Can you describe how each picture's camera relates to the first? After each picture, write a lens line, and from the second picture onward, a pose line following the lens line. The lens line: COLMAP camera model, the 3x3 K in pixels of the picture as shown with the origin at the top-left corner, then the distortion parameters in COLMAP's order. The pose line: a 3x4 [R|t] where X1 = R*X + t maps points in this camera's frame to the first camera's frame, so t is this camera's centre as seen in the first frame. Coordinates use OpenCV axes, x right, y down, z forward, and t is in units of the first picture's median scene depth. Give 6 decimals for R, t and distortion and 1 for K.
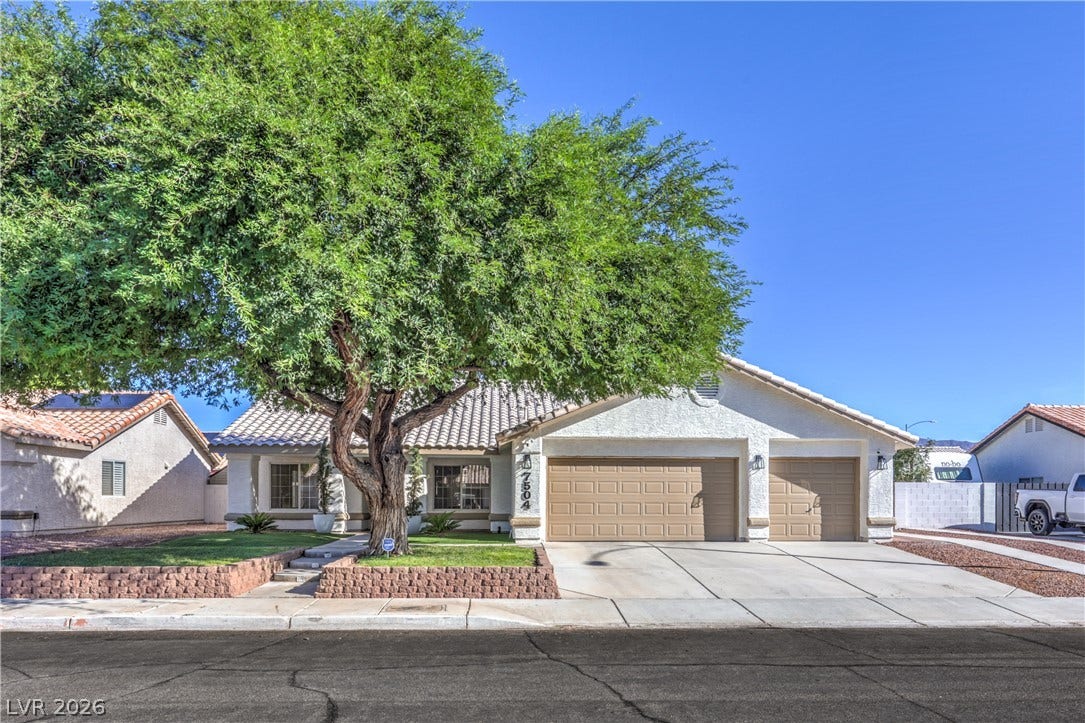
lens RADIAL K [[763.8, 0, 541.6], [0, 763.8, 484.2], [0, 0, 1]] dist [-0.007372, -0.000256]
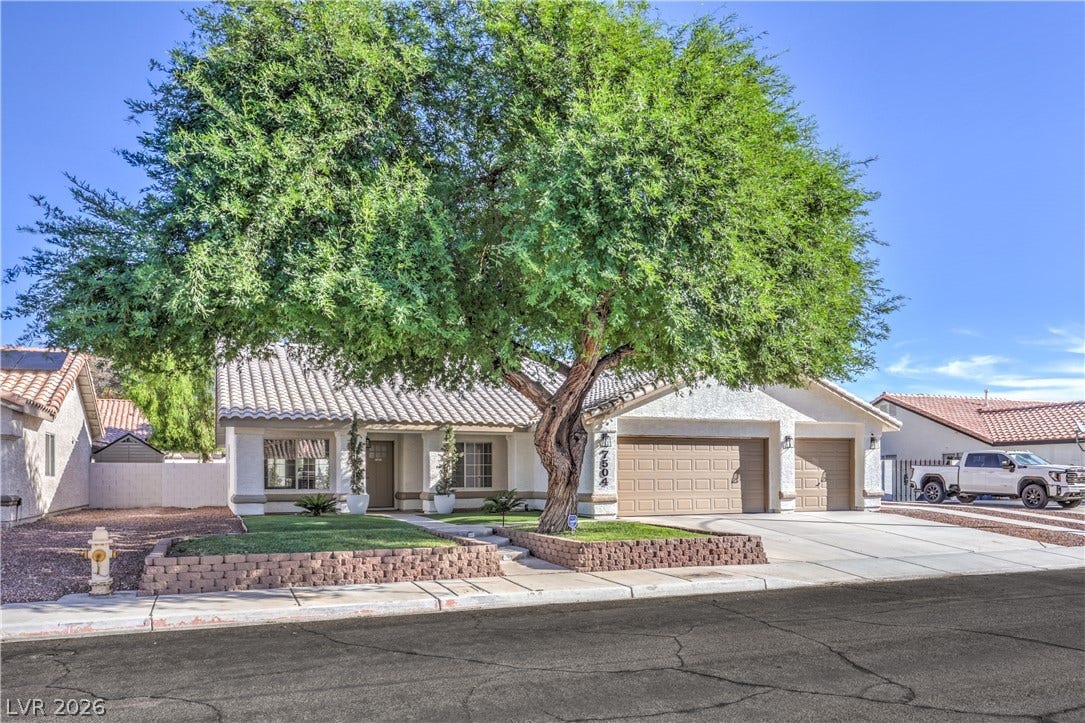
lens RADIAL K [[822.7, 0, 546.7], [0, 822.7, 469.8], [0, 0, 1]] dist [-0.004328, -0.001146]
pose [[0.941721, -0.004812, 0.336360, -0.457645], [0.000930, 0.999931, 0.011703, -0.002439], [-0.336394, -0.010708, 0.941661, -0.025760]]
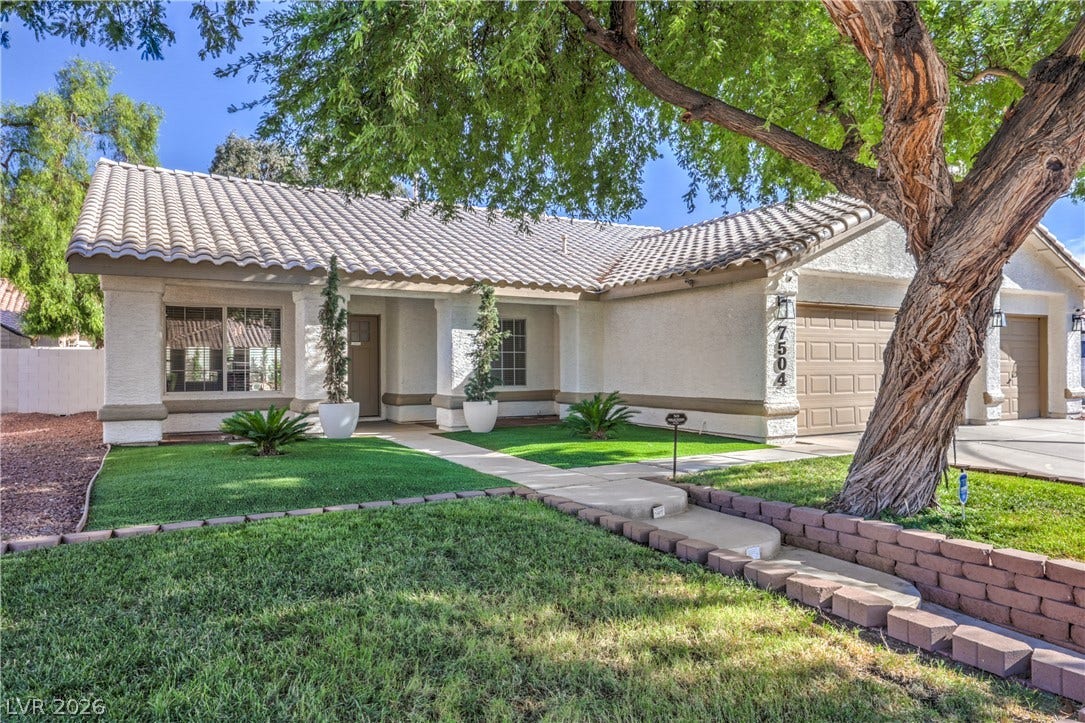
lens RADIAL K [[695.3, 0, 525.5], [0, 695.3, 363.7], [0, 0, 1]] dist [0.002761, 0.000920]
pose [[0.897573, -0.004550, 0.440842, -0.428909], [-0.002162, 0.999889, 0.014722, 0.006477], [-0.440860, -0.014167, 0.897464, 0.583129]]
